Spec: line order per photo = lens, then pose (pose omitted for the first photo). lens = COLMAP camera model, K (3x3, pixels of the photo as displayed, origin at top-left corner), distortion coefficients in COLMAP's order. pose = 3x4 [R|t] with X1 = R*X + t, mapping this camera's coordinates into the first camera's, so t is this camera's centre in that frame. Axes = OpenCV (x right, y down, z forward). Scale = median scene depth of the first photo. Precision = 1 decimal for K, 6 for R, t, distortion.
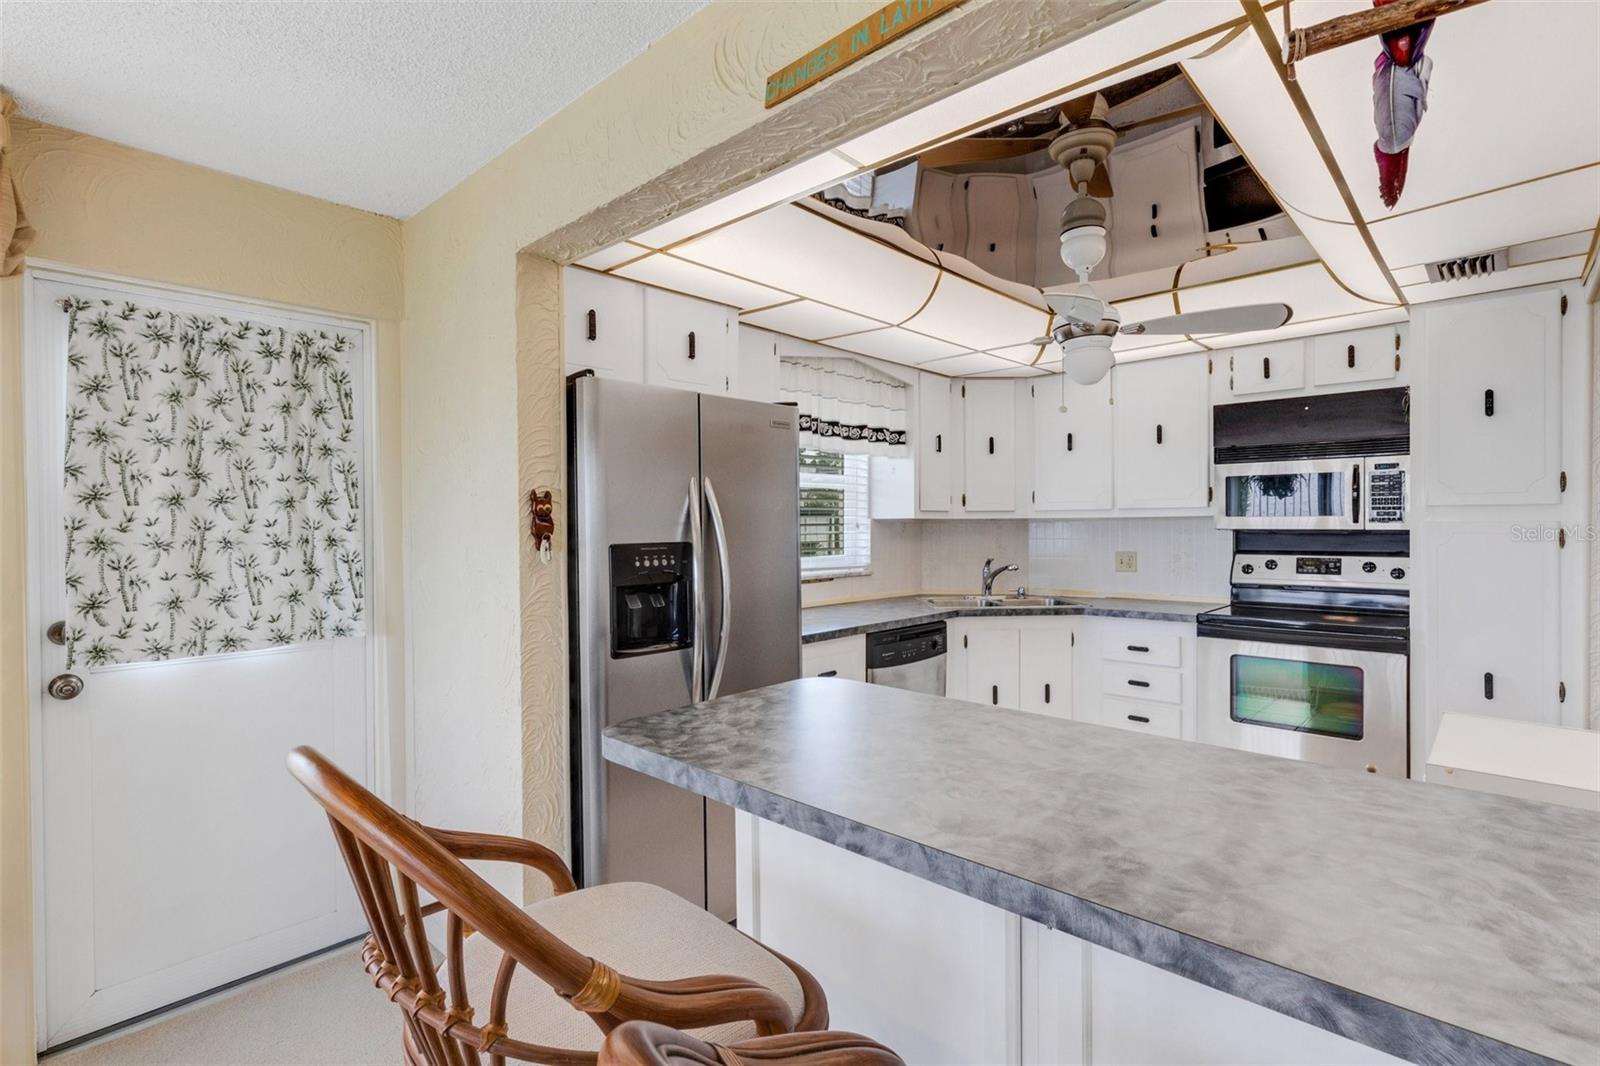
lens RADIAL K [[762.8, 0, 809.7], [0, 762.8, 532.3], [0, 0, 1]] dist [-0.005384, 0.002290]
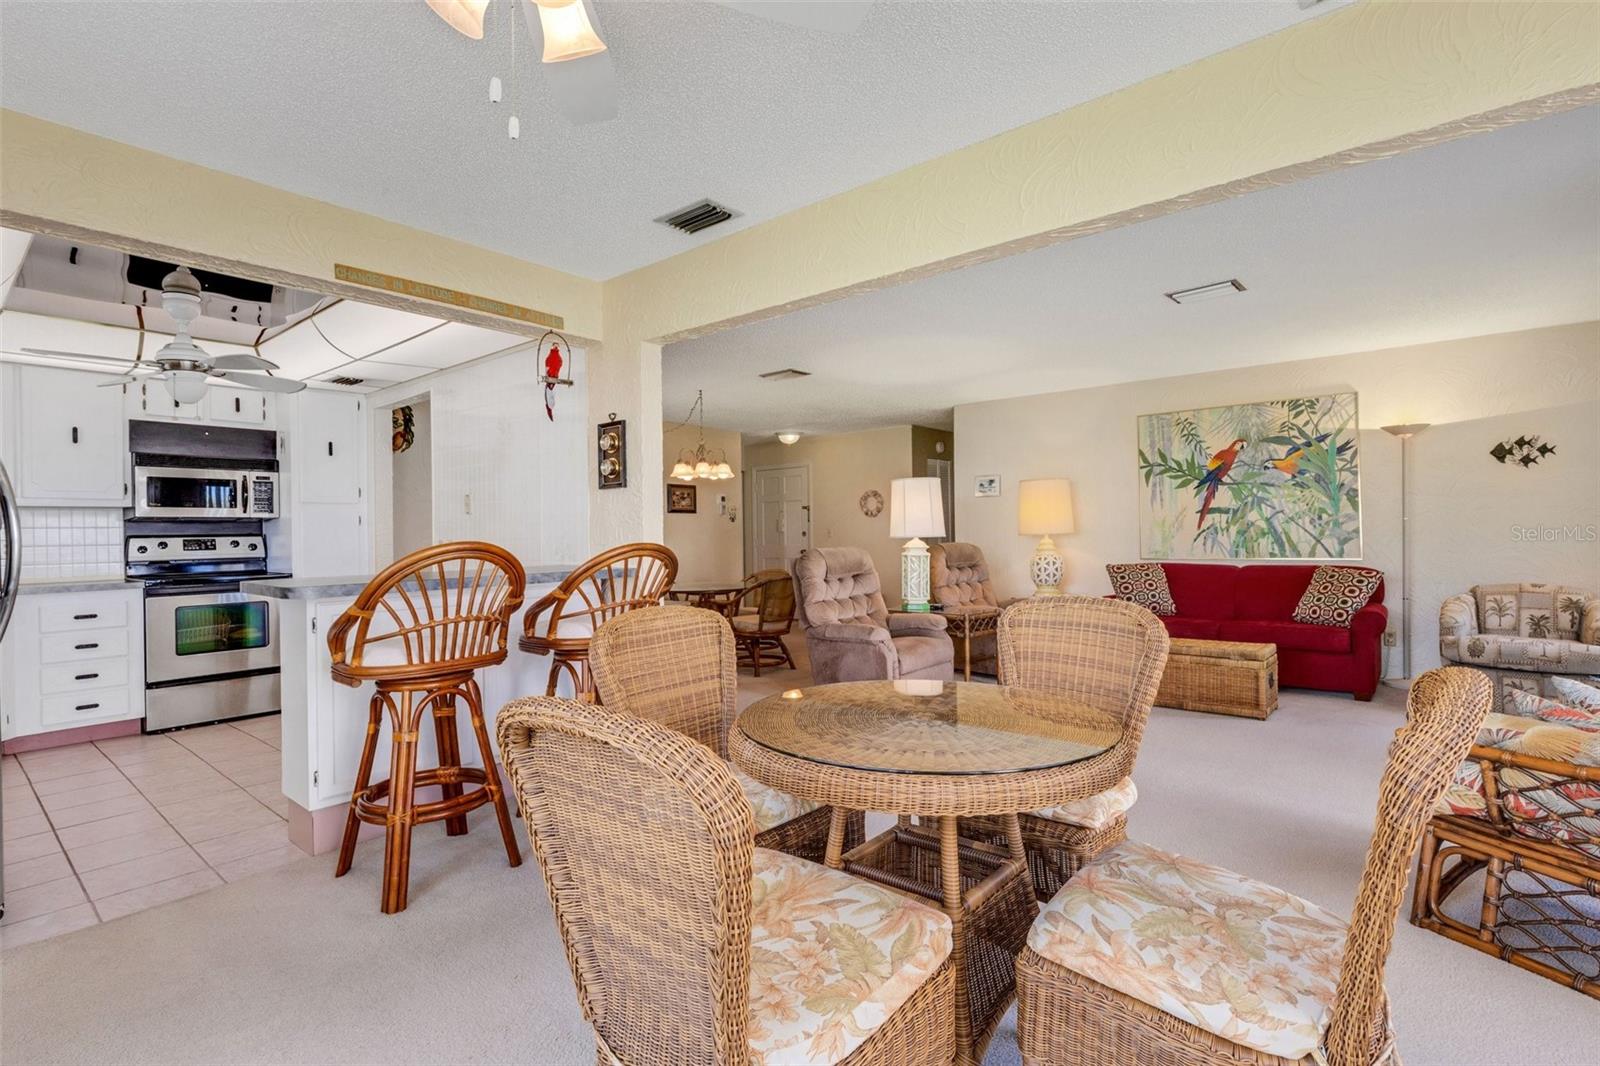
lens RADIAL K [[762.8, 0, 800.8], [0, 762.8, 534.5], [0, 0, 1]] dist [-0.005384, 0.002290]
pose [[-0.048516, 0.005621, 0.998807, -0.966926], [0.029892, 0.999544, -0.004173, 0.078459], [-0.998375, 0.029654, -0.048662, -0.057159]]
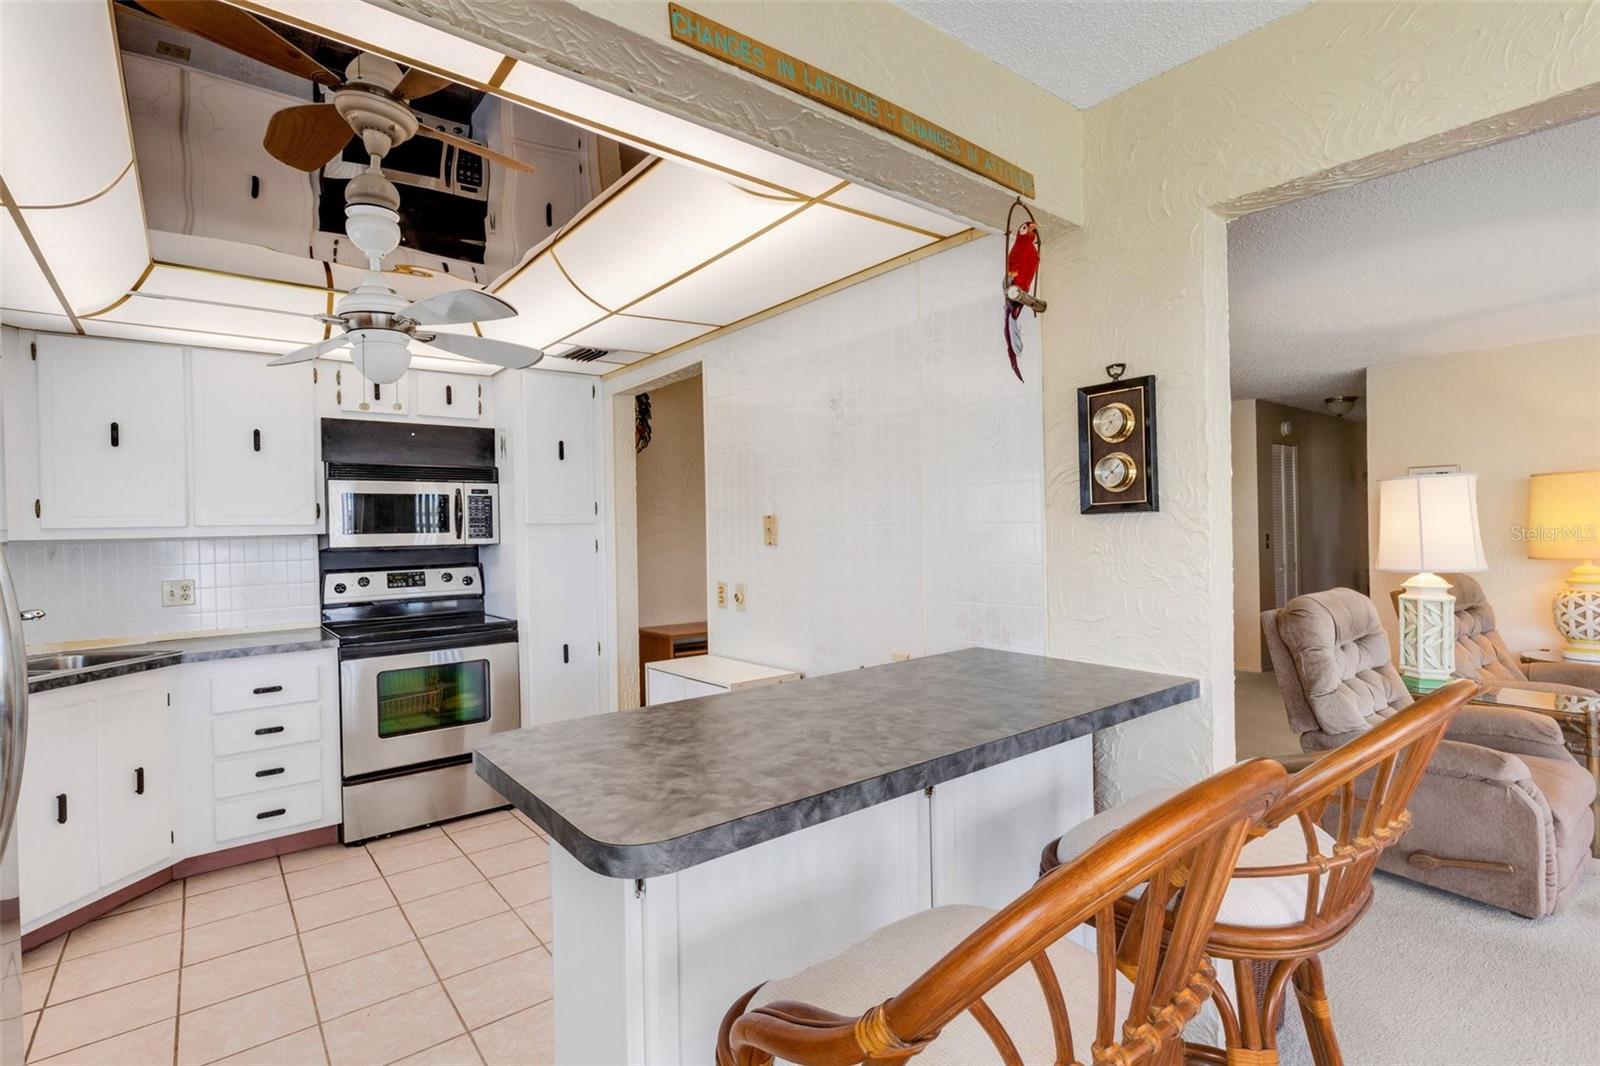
lens RADIAL K [[762.8, 0, 801.6], [0, 762.8, 536.7], [0, 0, 1]] dist [-0.005384, 0.002290]
pose [[0.147522, -0.005107, 0.989046, -0.394574], [0.034011, 0.999421, 0.000088, 0.002479], [-0.988474, 0.033625, 0.147610, 0.337051]]
